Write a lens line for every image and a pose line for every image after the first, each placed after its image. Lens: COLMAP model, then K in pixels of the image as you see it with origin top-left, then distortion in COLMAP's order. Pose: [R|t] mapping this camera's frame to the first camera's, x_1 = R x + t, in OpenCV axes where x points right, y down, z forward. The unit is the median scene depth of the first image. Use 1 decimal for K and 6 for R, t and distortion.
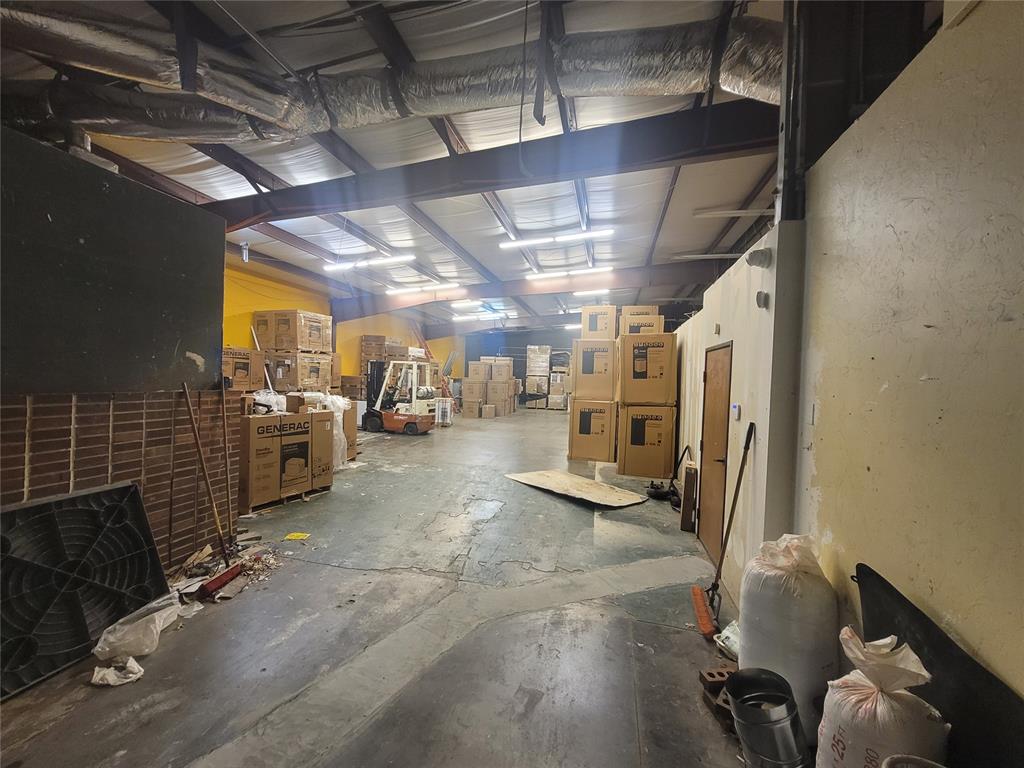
lens RADIAL K [[412.5, 0, 501.9], [0, 412.5, 379.0], [0, 0, 1]] dist [-0.000789, 0.000518]
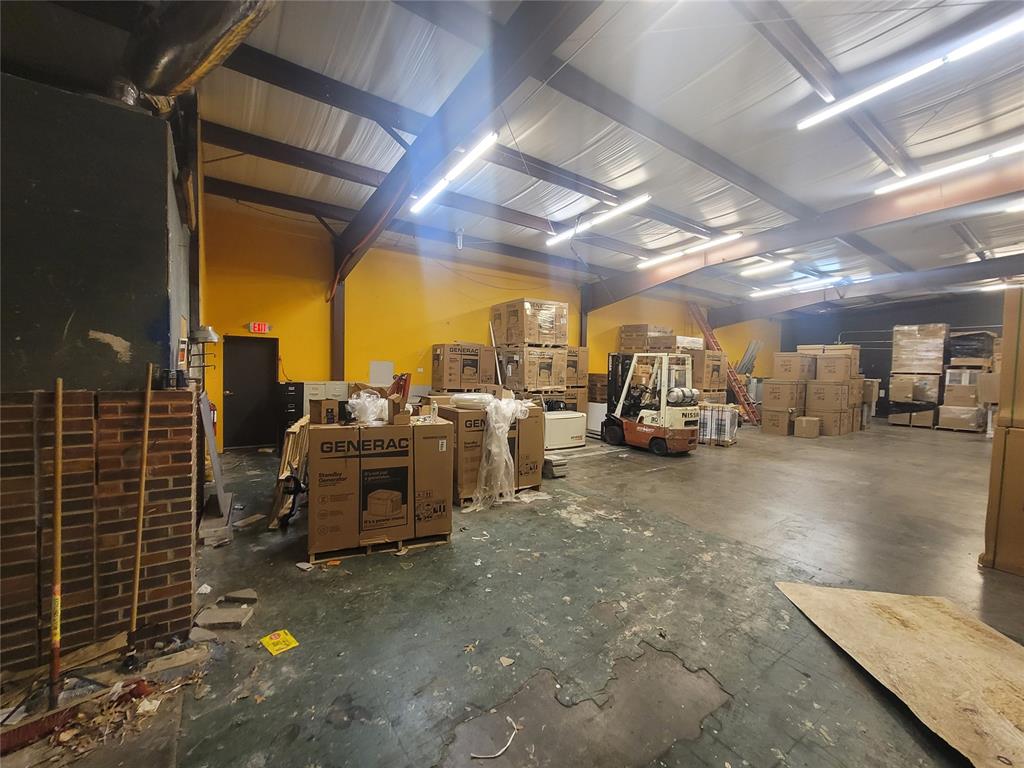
lens RADIAL K [[416.9, 0, 503.2], [0, 416.9, 384.0], [0, 0, 1]] dist [-0.001465, -0.001025]
pose [[0.761099, 0.013074, -0.648504, 0.068223], [-0.003724, 0.999868, 0.015787, 0.002137], [0.648625, -0.009600, 0.761048, 0.411184]]
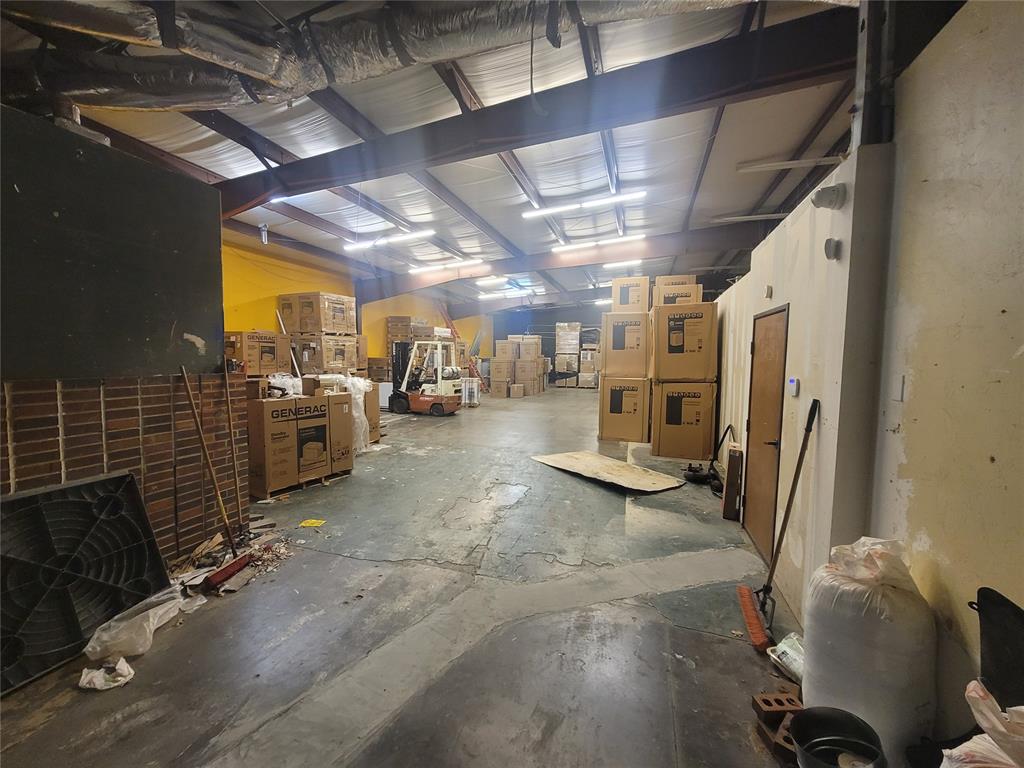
lens RADIAL K [[413.2, 0, 502.8], [0, 413.2, 378.5], [0, 0, 1]] dist [0.002053, -0.001273]
pose [[0.997224, -0.018070, -0.072239, 0.013332], [0.021529, 0.998644, 0.047403, 0.003626], [0.071285, -0.048826, 0.996260, 0.045673]]
